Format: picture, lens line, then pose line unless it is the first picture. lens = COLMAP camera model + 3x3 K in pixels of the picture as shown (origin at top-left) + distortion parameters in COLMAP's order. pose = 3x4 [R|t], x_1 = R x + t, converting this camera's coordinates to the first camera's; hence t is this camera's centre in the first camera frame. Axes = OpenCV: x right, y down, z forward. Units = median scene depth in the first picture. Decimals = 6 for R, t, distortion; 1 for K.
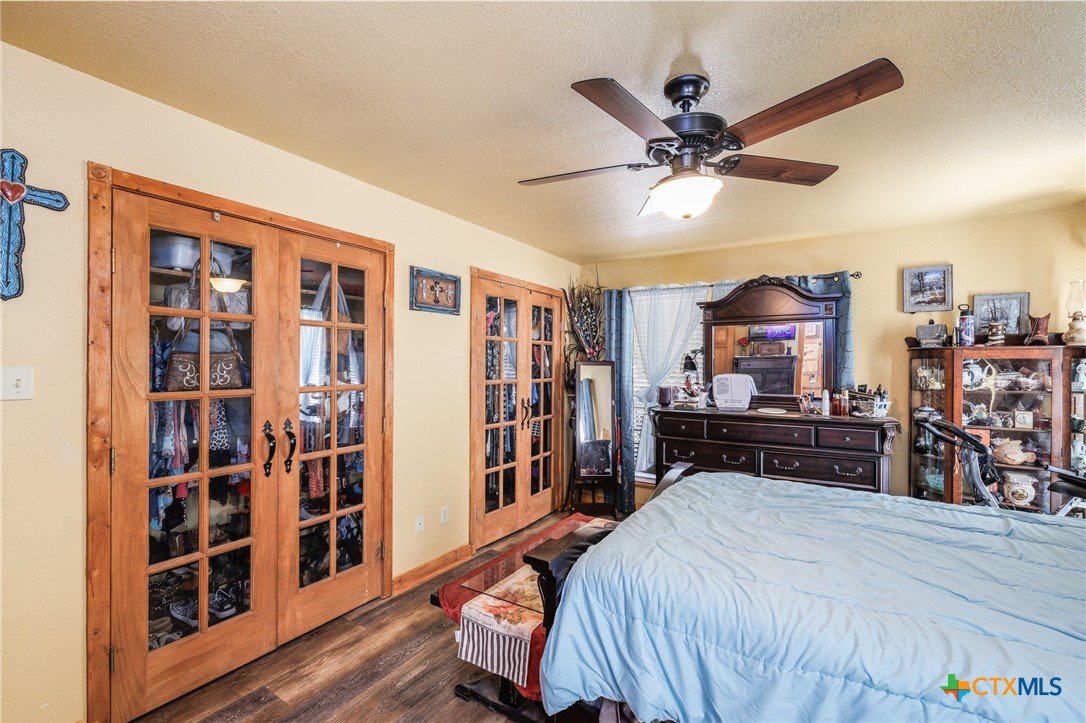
lens RADIAL K [[466.0, 0, 542.5], [0, 466.0, 368.5], [0, 0, 1]] dist [-0.002144, 0.000316]
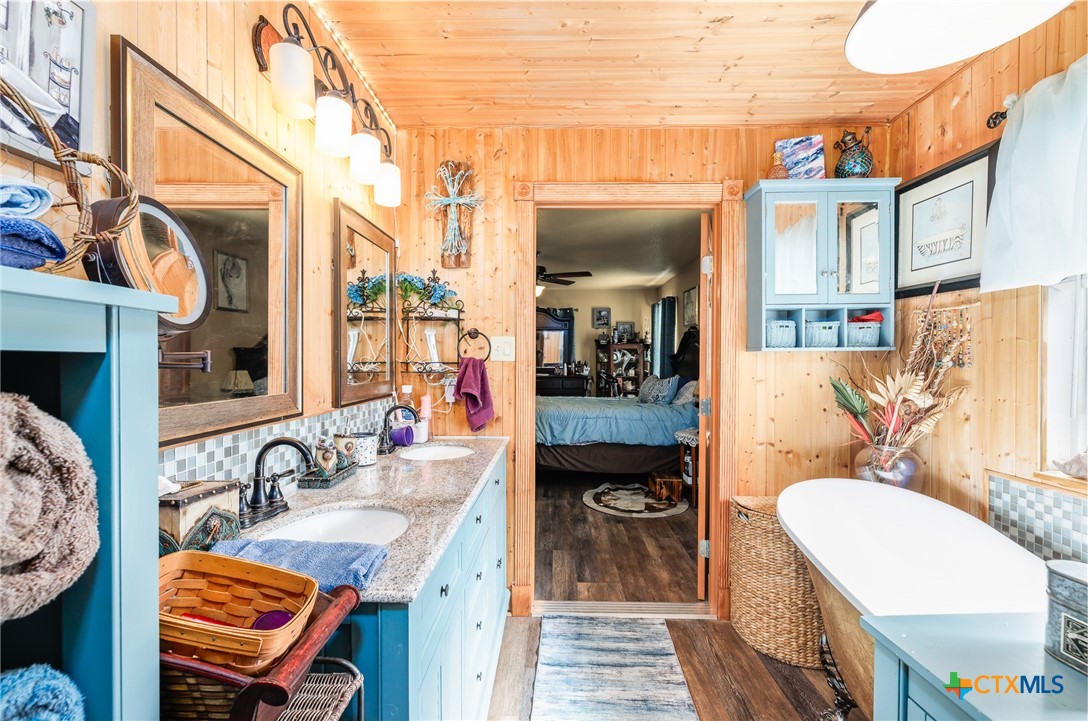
lens RADIAL K [[466.8, 0, 541.0], [0, 466.8, 363.8], [0, 0, 1]] dist [-0.002144, 0.000316]
pose [[0.858073, -0.010581, 0.513419, -0.641383], [0.010925, 0.999938, 0.002349, 0.045015], [-0.513412, 0.003593, 0.858135, -0.854272]]
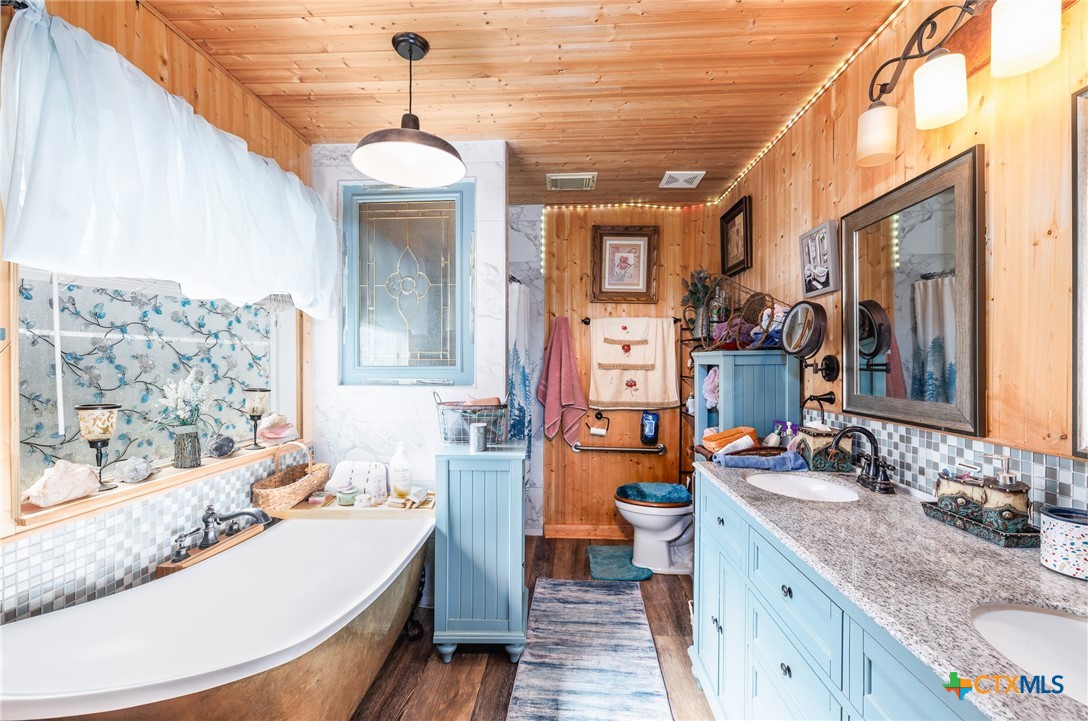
lens RADIAL K [[466.8, 0, 543.2], [0, 466.8, 363.0], [0, 0, 1]] dist [-0.002144, 0.000316]
pose [[-0.867855, 0.000889, -0.496817, -0.508199], [-0.003945, 0.999955, 0.008680, 0.041661], [0.496802, 0.009493, -0.867812, -0.687462]]
